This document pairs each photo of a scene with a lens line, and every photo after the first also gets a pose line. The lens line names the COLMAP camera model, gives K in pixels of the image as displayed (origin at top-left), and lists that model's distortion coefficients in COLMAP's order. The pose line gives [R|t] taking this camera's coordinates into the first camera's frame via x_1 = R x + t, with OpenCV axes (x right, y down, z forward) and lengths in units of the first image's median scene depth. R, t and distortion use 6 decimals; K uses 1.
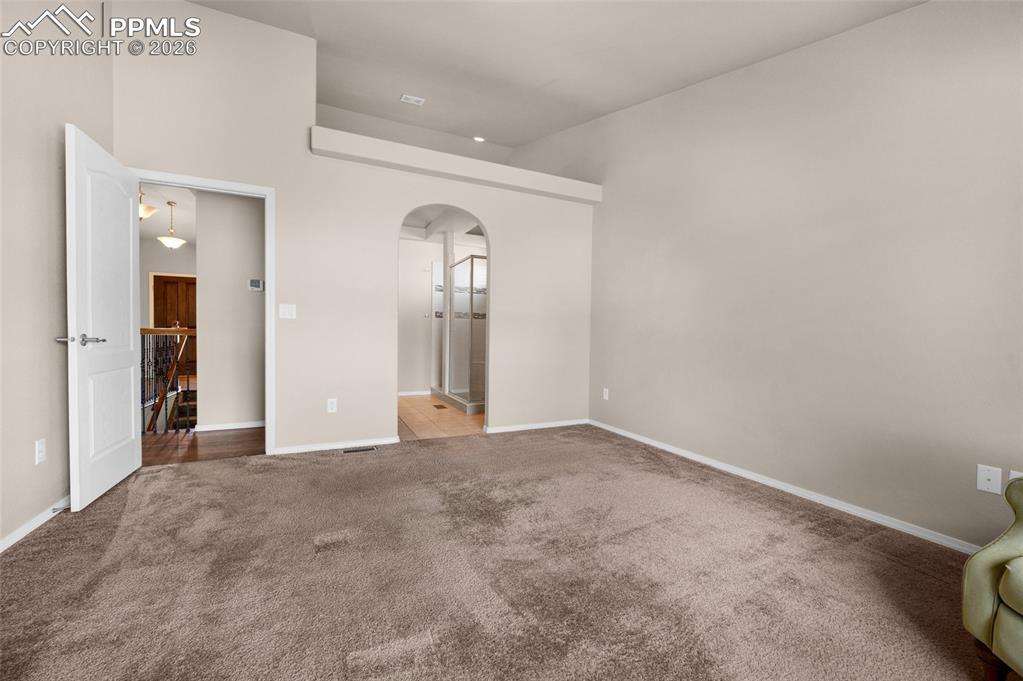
lens RADIAL K [[416.9, 0, 510.0], [0, 416.9, 339.8], [0, 0, 1]] dist [-0.000912, -0.000558]
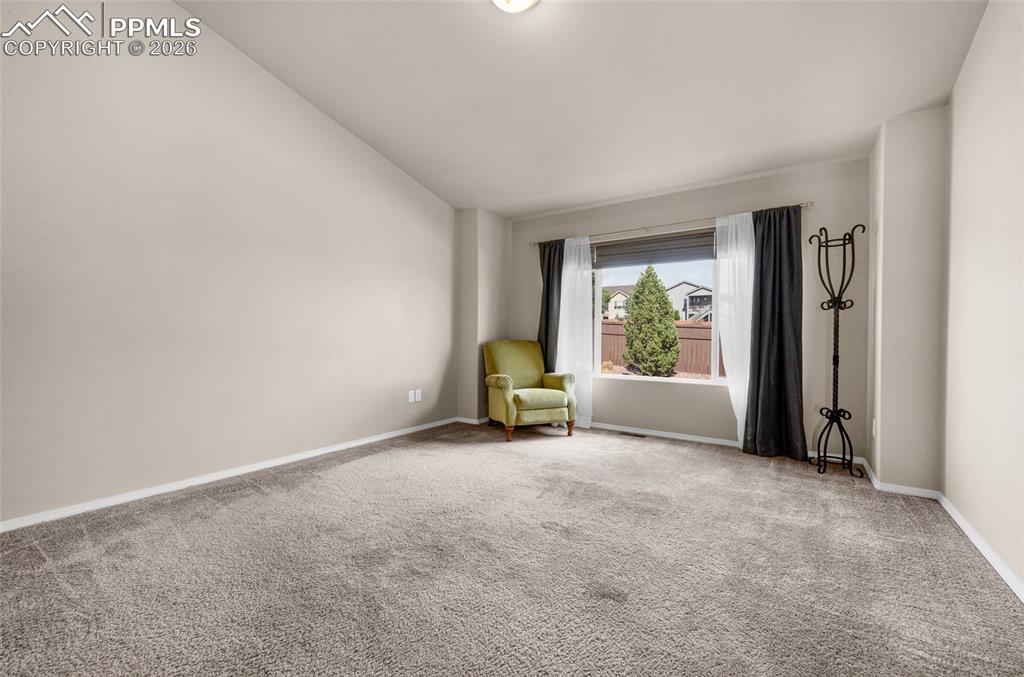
lens RADIAL K [[413.2, 0, 511.8], [0, 413.2, 335.8], [0, 0, 1]] dist [0.000156, 0.000054]
pose [[-0.489573, -0.019766, 0.871738, -0.745620], [0.004187, 0.999678, 0.025019, -0.041973], [-0.871952, 0.015898, -0.489333, 1.087030]]
